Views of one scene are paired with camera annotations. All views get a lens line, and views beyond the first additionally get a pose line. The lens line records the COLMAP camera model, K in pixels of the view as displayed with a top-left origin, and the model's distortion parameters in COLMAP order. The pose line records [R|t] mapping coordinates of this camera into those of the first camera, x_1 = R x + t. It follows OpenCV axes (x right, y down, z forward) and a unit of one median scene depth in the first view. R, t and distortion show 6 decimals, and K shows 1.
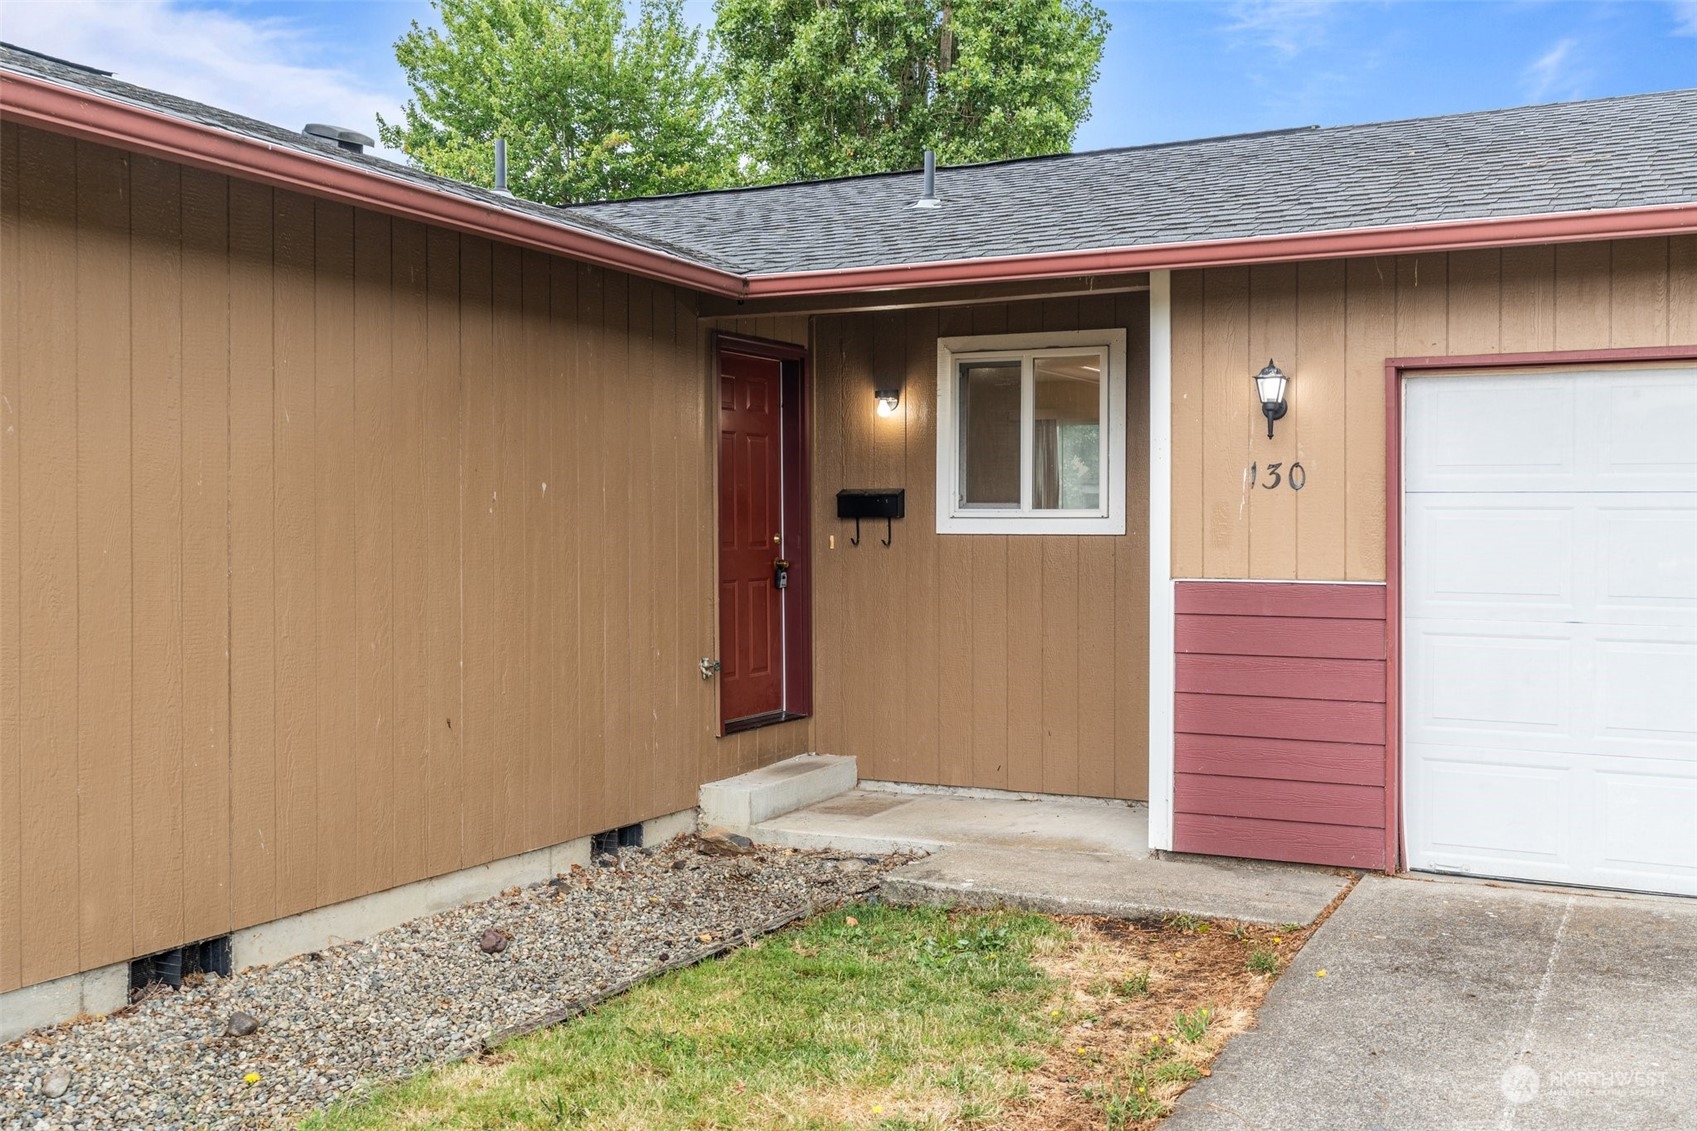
lens RADIAL K [[1717.2, 0, 847.0], [0, 1717.2, 560.4], [0, 0, 1]] dist [0.000939, 0.000000]
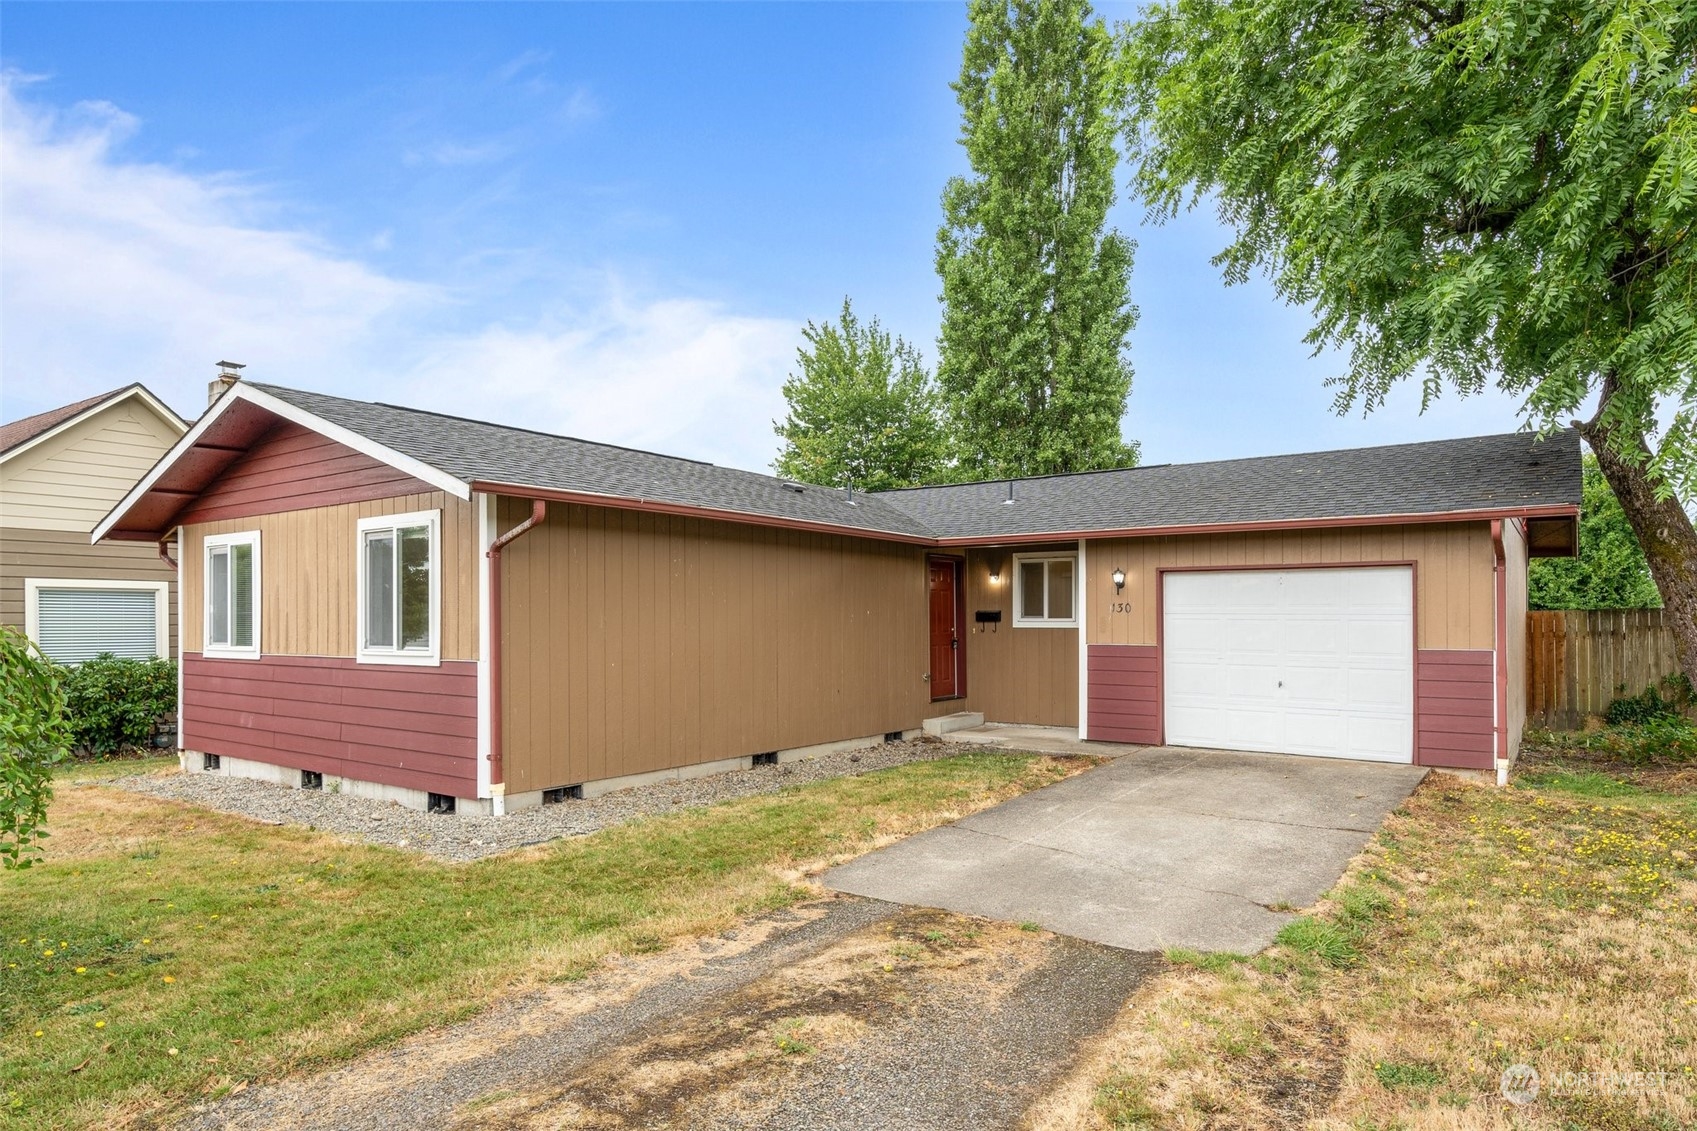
lens RADIAL K [[934.4, 0, 865.5], [0, 934.4, 618.6], [0, 0, 1]] dist [0.000605, -0.000002]
pose [[0.987603, -0.002877, -0.156948, 0.052515], [-0.000459, 0.999775, -0.021216, 0.001084], [0.156974, 0.021025, 0.987379, -0.441713]]
